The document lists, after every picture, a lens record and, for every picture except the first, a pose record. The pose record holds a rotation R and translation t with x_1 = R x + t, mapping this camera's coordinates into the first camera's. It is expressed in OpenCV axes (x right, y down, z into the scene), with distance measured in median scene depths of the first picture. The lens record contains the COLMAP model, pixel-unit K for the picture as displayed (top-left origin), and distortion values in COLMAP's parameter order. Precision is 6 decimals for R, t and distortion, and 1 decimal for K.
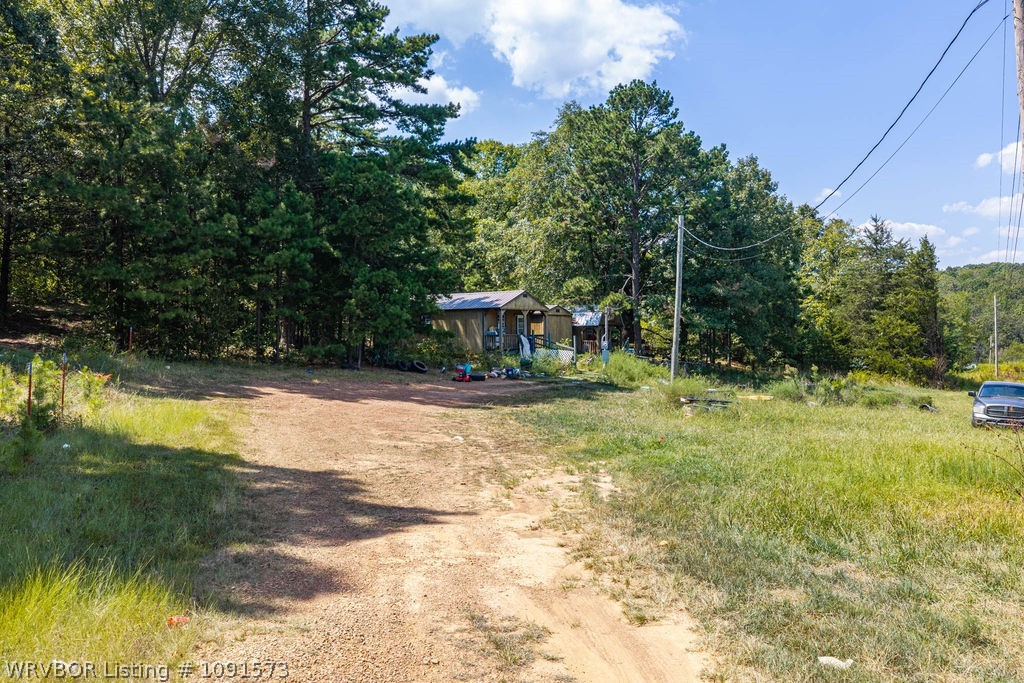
lens RADIAL K [[863.7, 0, 513.5], [0, 863.7, 341.8], [0, 0, 1]] dist [0.007192, -0.010031]
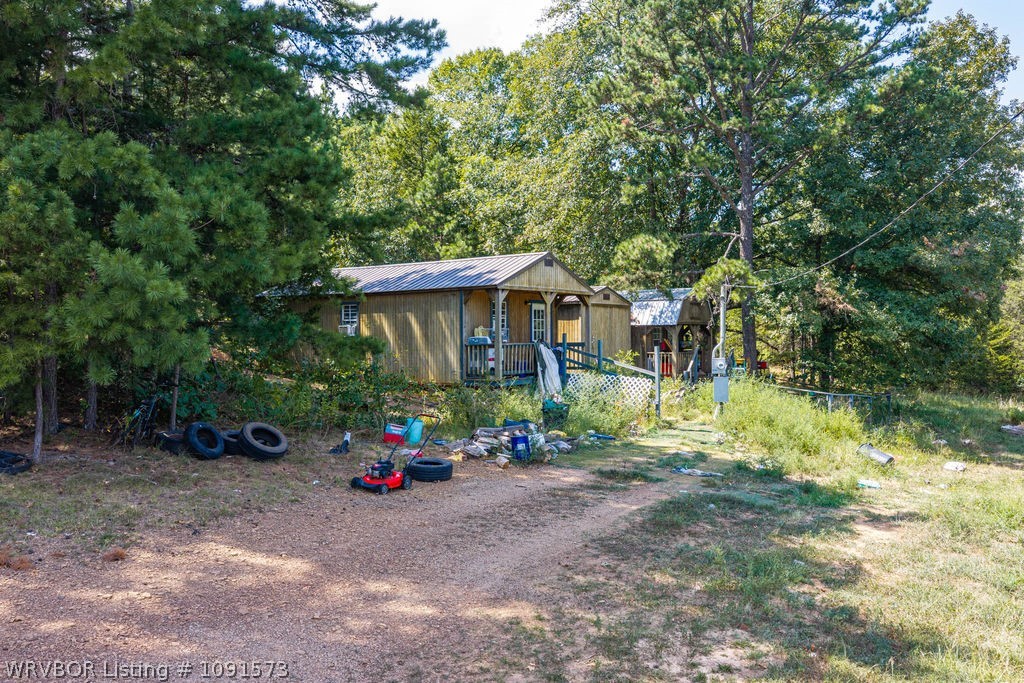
lens RADIAL K [[863.7, 0, 513.5], [0, 863.7, 341.8], [0, 0, 1]] dist [0.007192, -0.010031]
pose [[0.999999, 0.001170, -0.000982, -0.005593], [-0.001170, 0.999999, -0.000499, -0.008616], [0.000981, 0.000500, 0.999999, 0.503391]]
